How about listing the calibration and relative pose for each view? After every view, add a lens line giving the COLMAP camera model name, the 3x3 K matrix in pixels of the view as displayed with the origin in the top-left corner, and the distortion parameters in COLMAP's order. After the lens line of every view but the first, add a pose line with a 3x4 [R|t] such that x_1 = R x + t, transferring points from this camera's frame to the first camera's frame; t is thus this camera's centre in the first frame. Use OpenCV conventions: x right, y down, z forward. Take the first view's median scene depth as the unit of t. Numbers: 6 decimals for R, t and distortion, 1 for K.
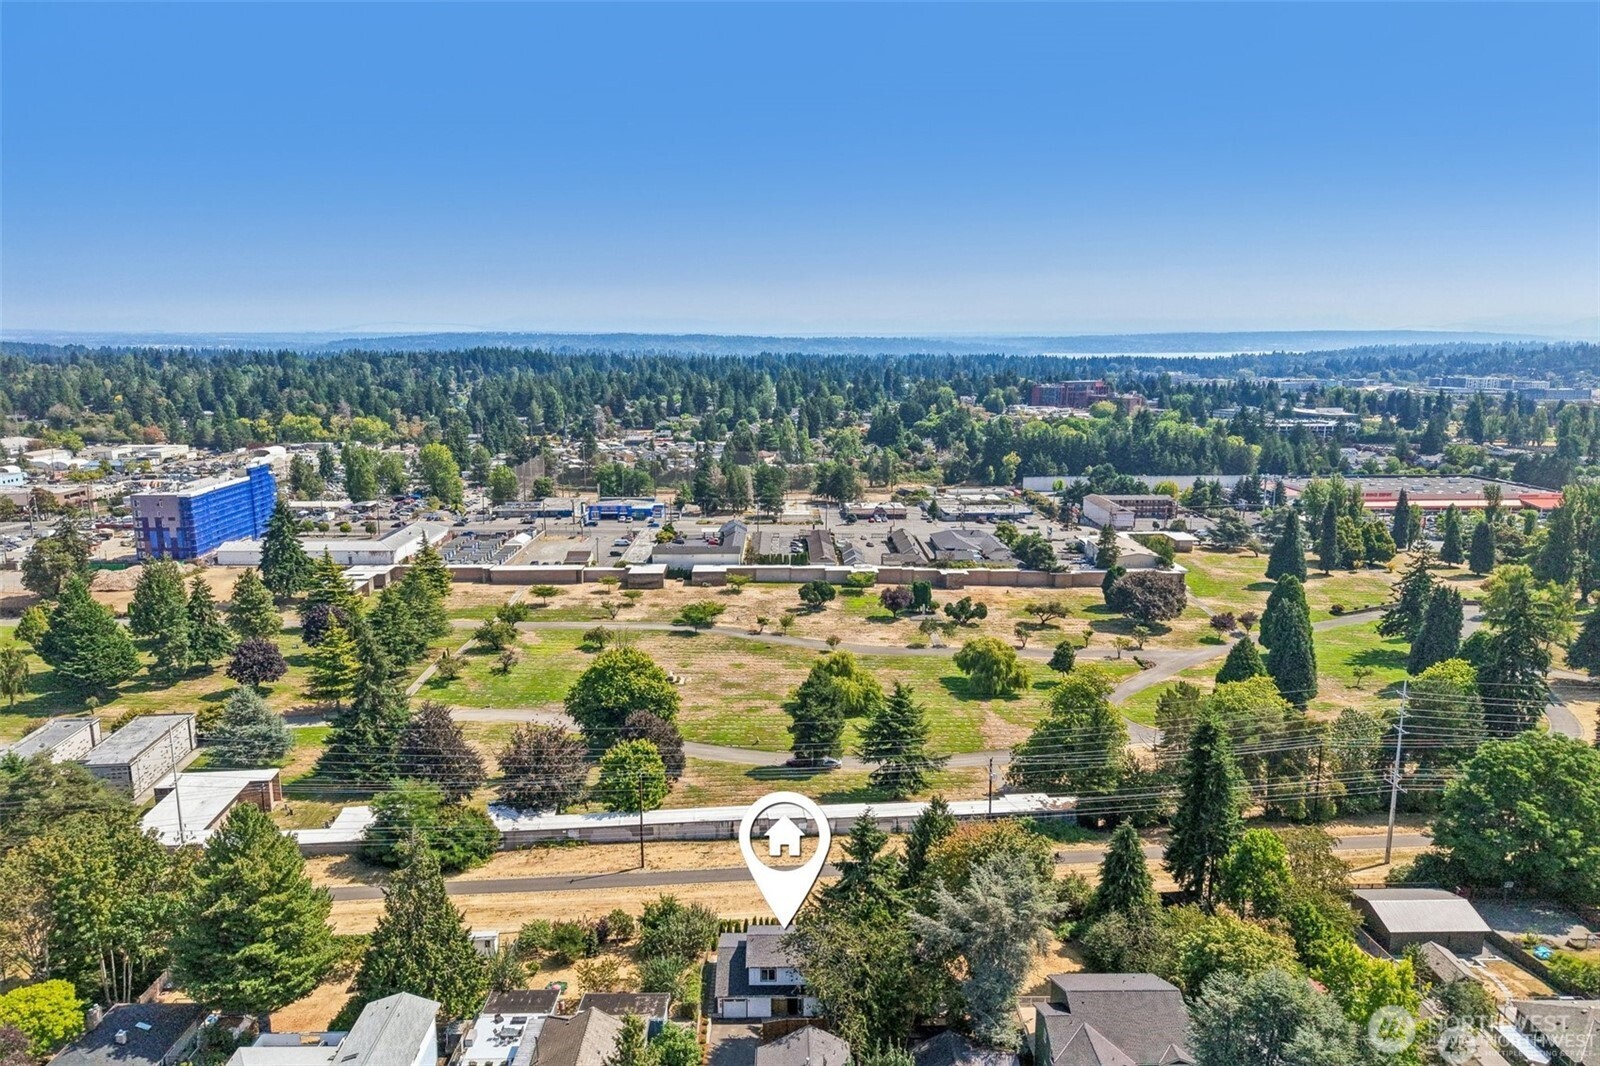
lens RADIAL K [[1069.4, 0, 800.0], [0, 1069.4, 533.0], [0, 0, 1]] dist [0.034054, -0.036048]
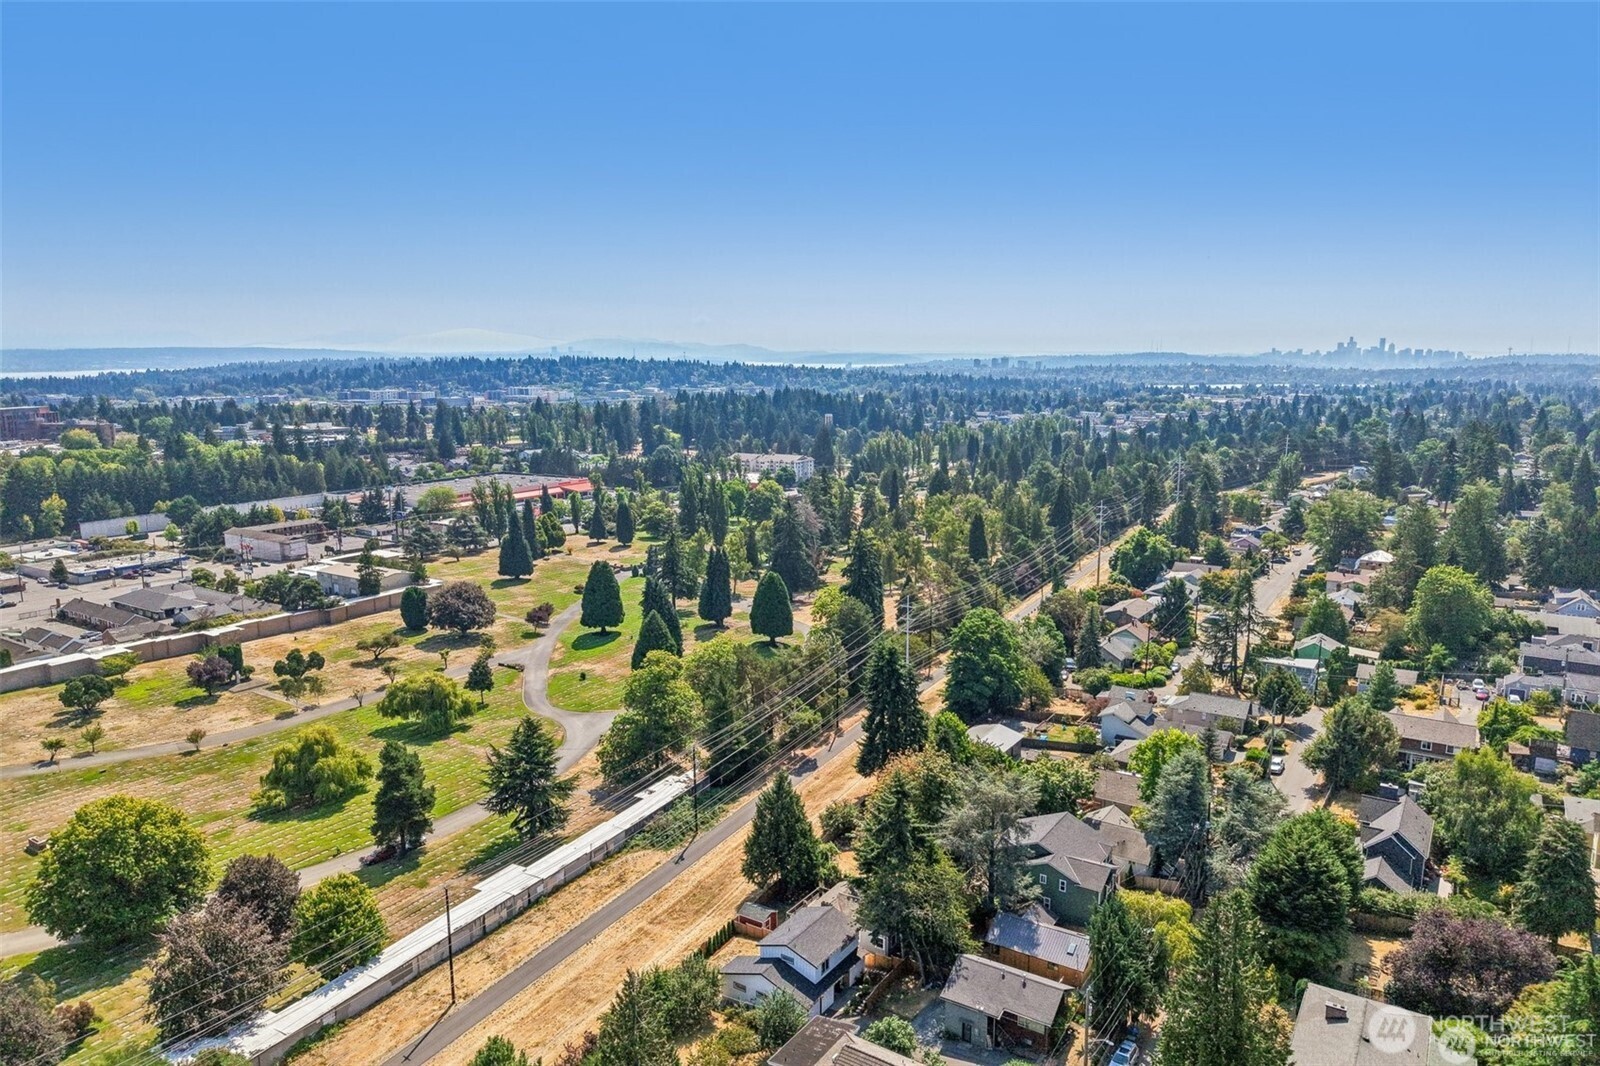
lens RADIAL K [[1069.4, 0, 800.0], [0, 1069.4, 533.0], [0, 0, 1]] dist [0.034054, -0.036048]
pose [[0.553957, -0.138992, 0.820861, -0.200090], [0.150892, 0.986398, 0.065192, -0.018316], [-0.818757, 0.087748, 0.567395, 0.090430]]
